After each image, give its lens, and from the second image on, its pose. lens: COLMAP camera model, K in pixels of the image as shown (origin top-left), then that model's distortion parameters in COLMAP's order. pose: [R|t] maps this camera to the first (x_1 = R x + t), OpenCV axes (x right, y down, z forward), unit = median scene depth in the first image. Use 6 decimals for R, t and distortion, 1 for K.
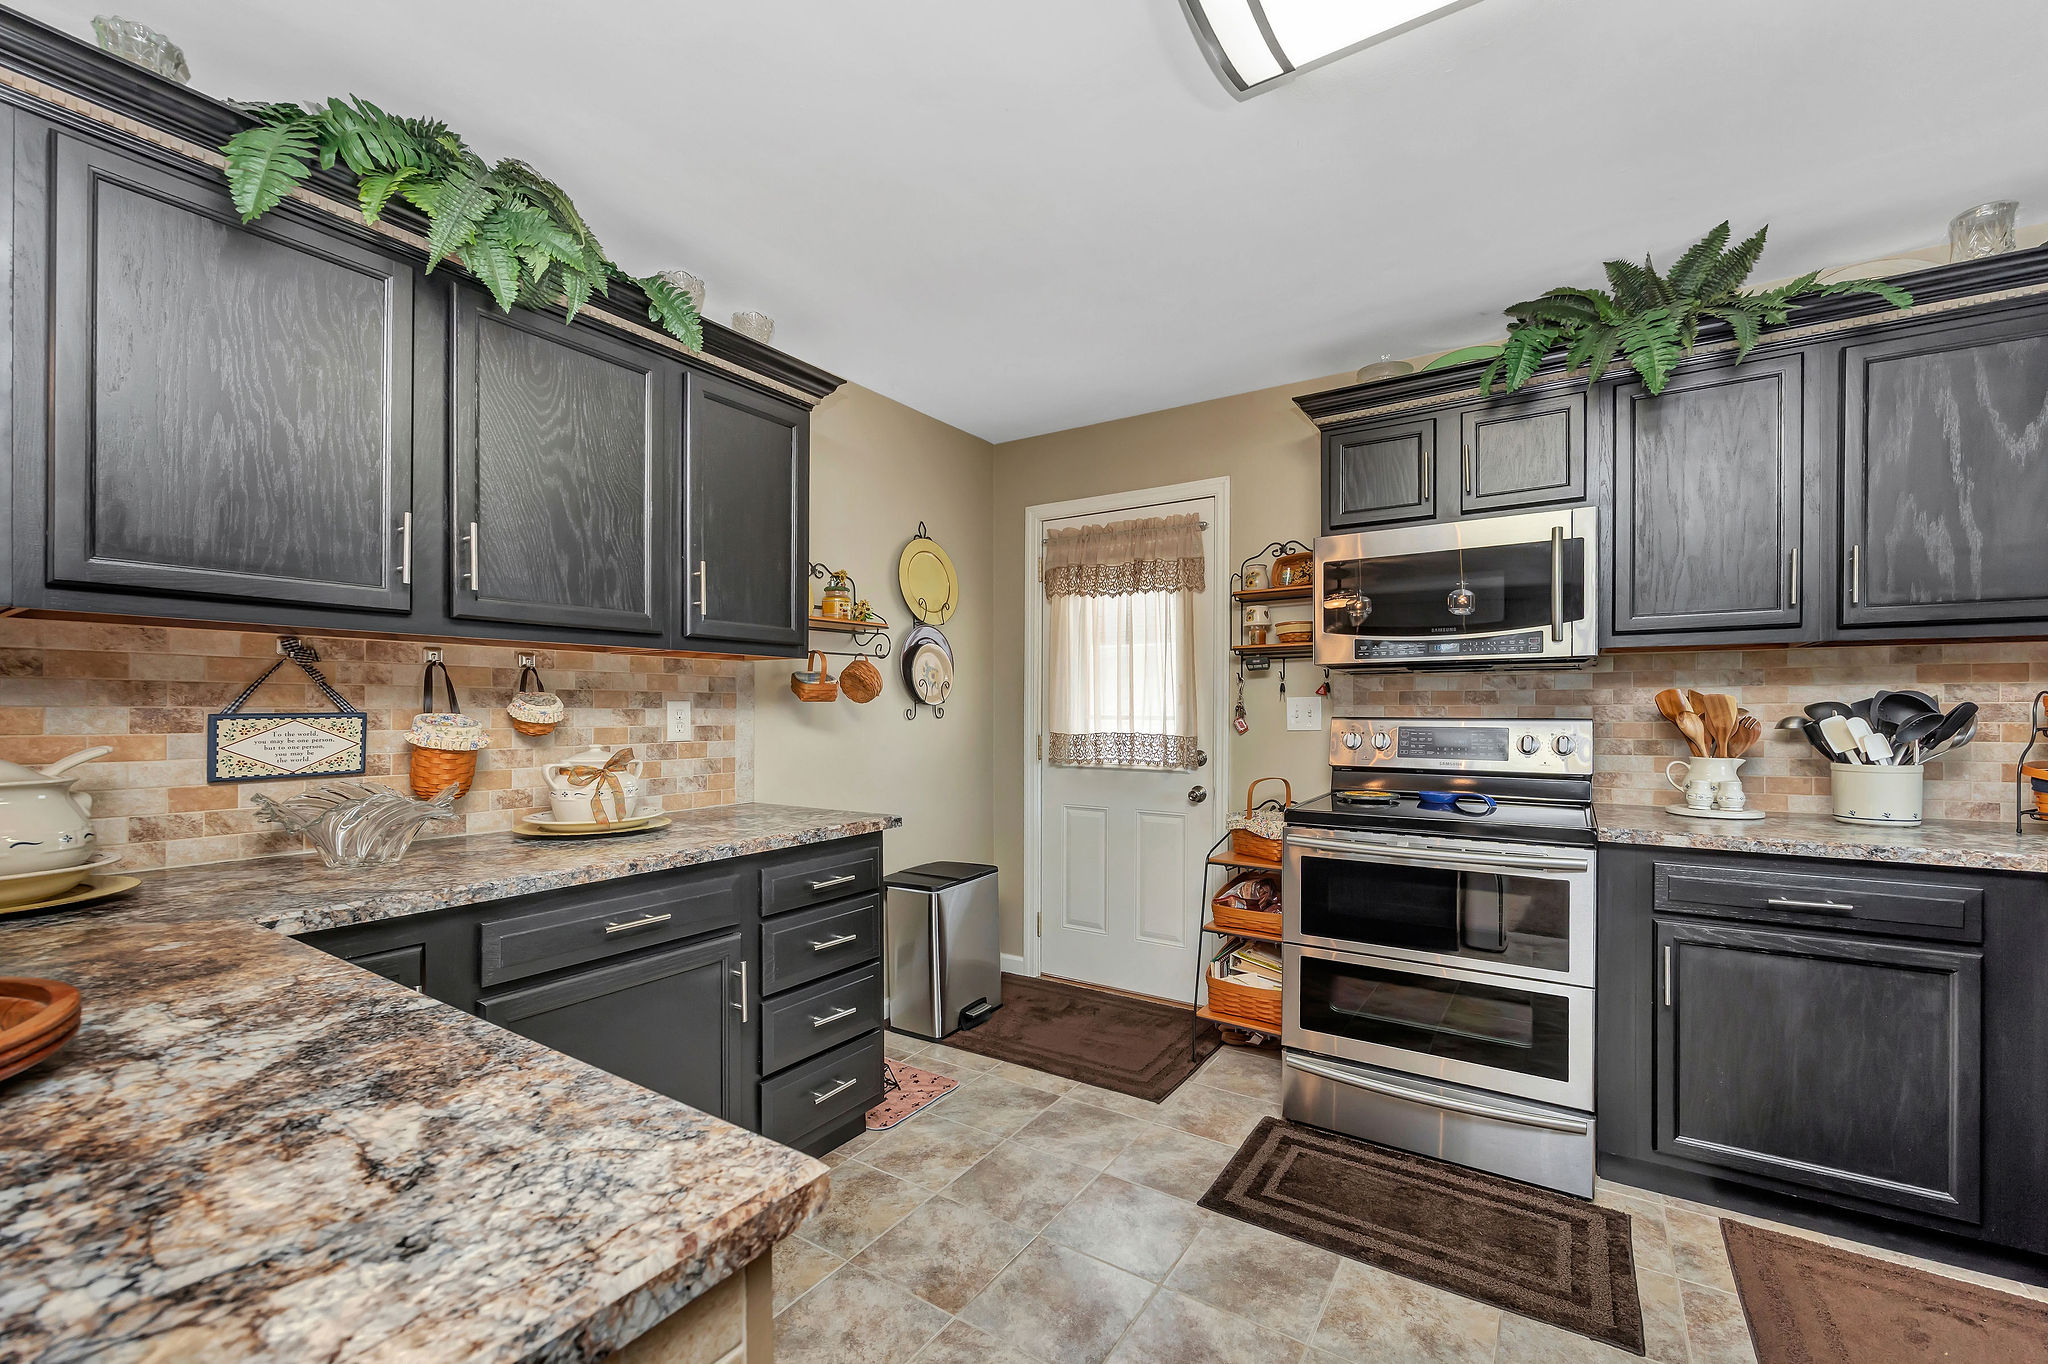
lens RADIAL K [[830.5, 0, 1044.2], [0, 830.5, 709.3], [0, 0, 1]] dist [-0.001653, -0.000100]
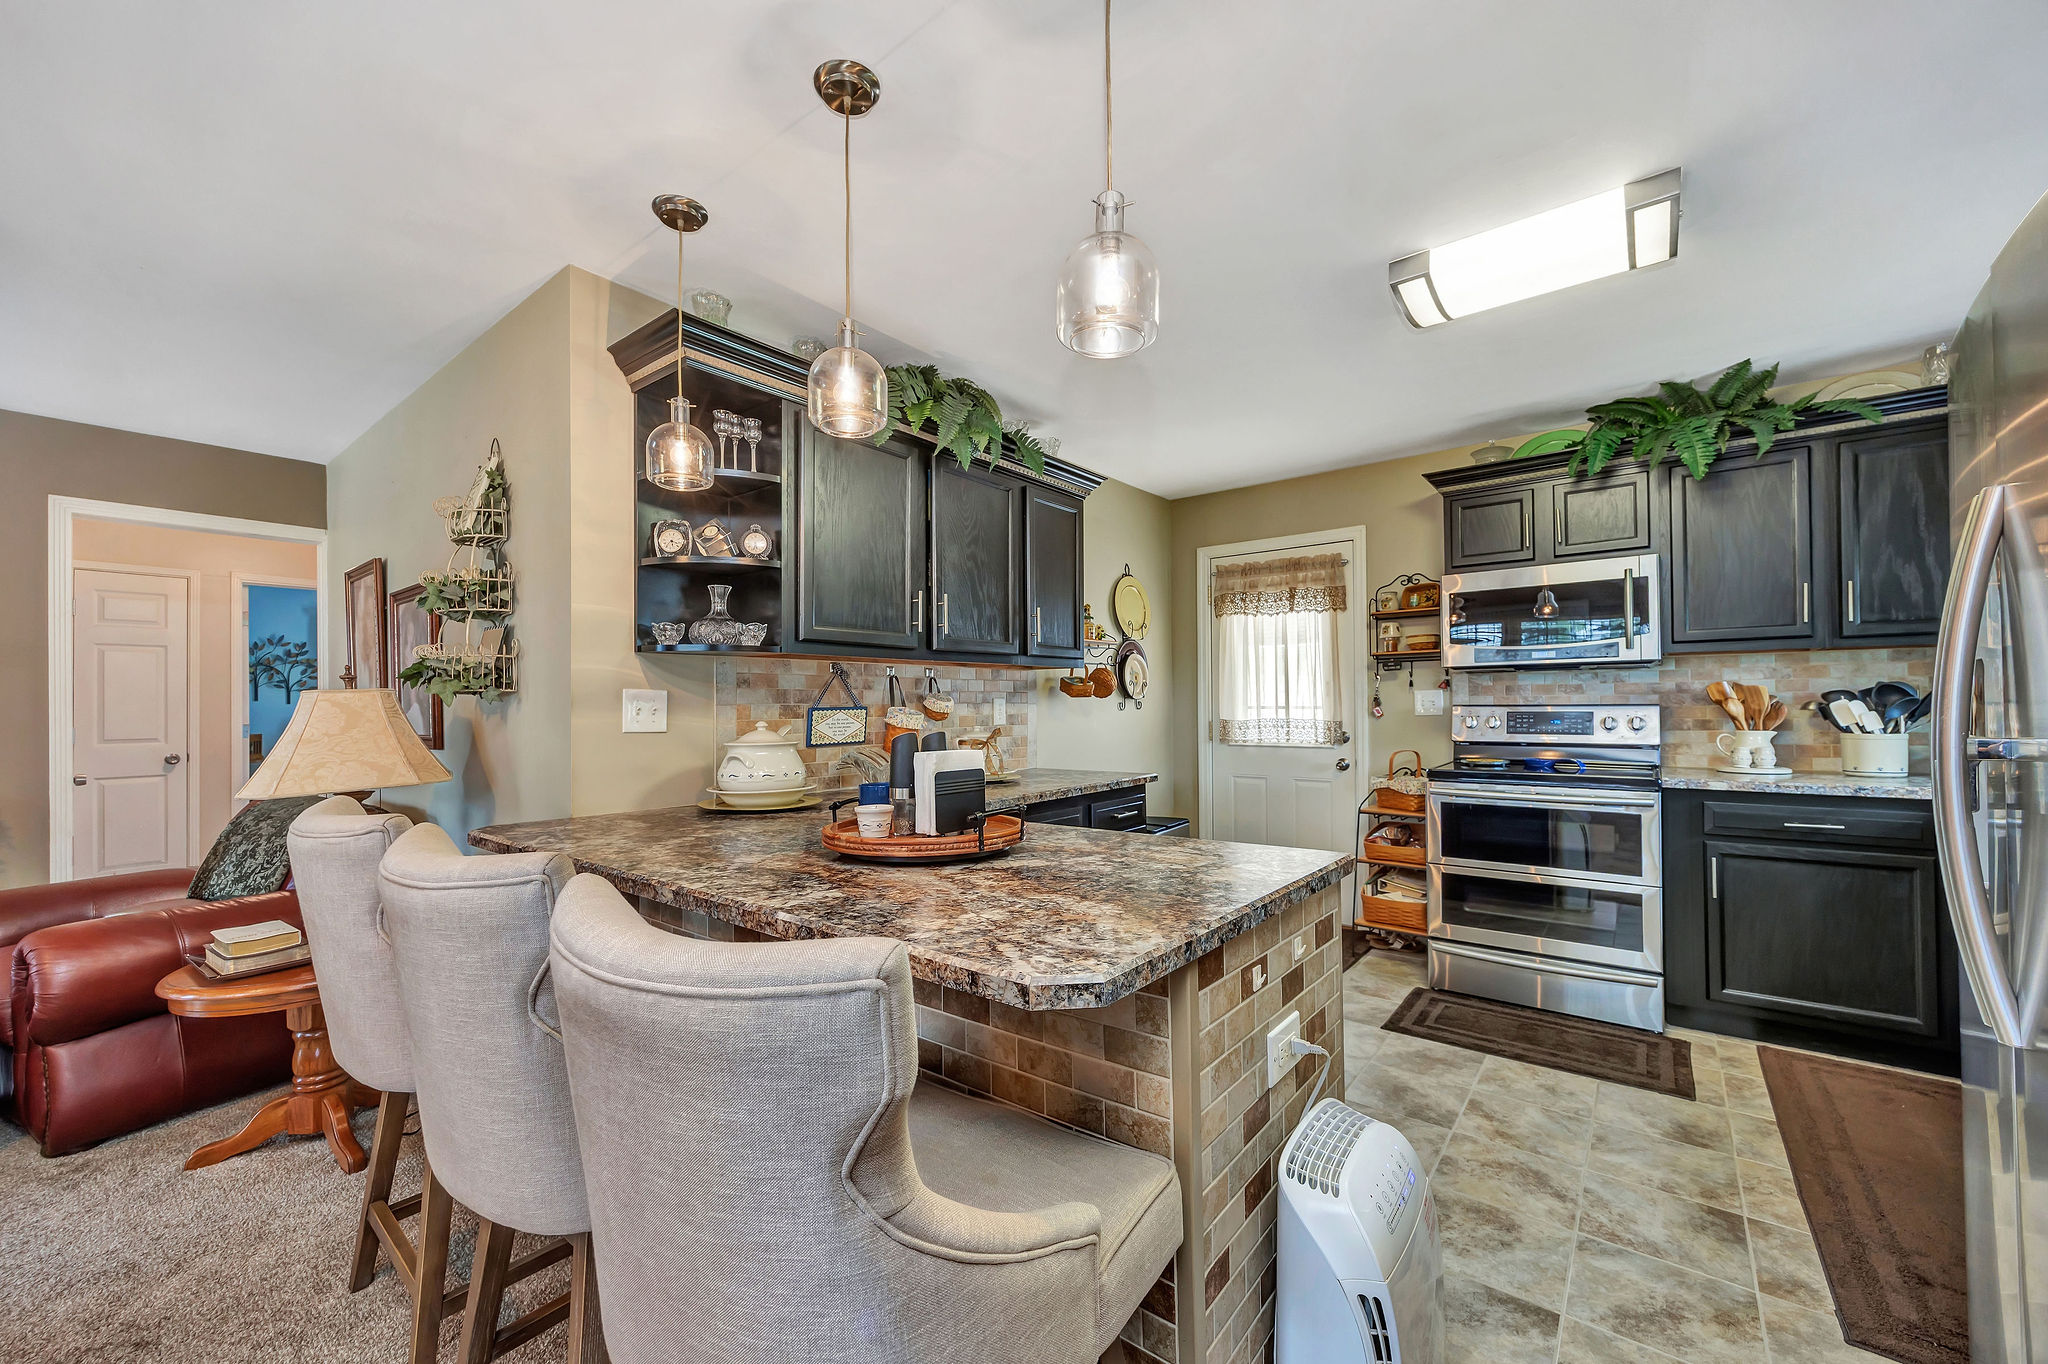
lens RADIAL K [[791.0, 0, 1029.5], [0, 791.0, 692.4], [0, 0, 1]] dist [-0.000786, -0.001190]
pose [[0.994623, -0.011096, -0.102968, -0.263150], [0.009644, 0.999847, -0.014586, 0.001417], [0.103114, 0.013515, 0.994578, -0.446984]]
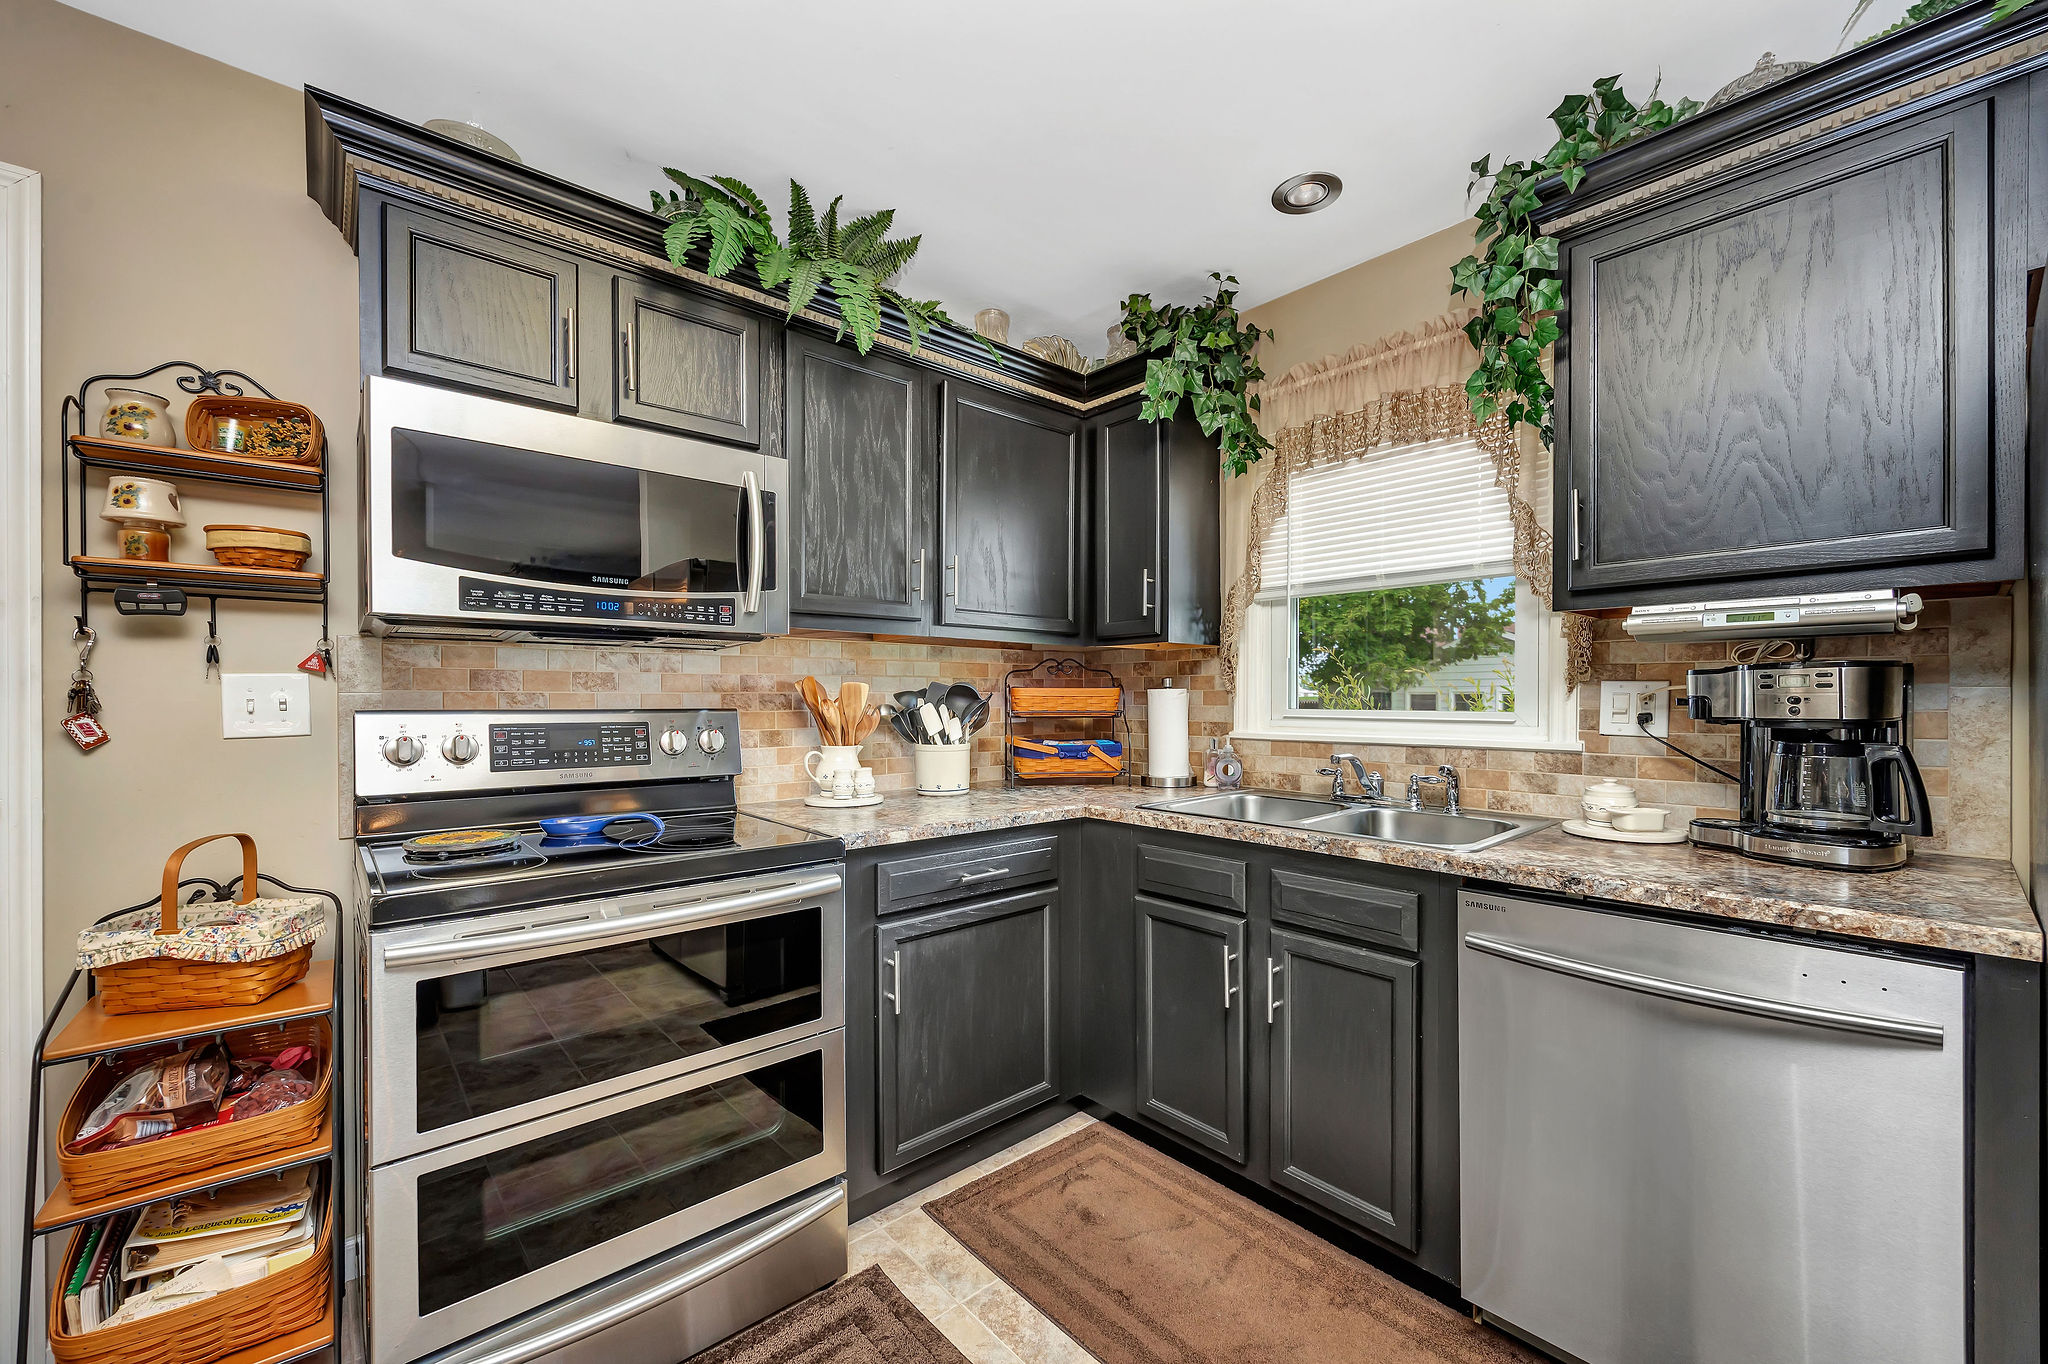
lens RADIAL K [[793.2, 0, 1023.5], [0, 793.2, 706.2], [0, 0, 1]] dist [-0.001280, -0.000548]
pose [[0.279977, -0.009944, 0.959955, -0.053730], [-0.000358, 0.999945, 0.010462, 0.000711], [-0.960007, -0.003273, 0.279958, 0.530615]]
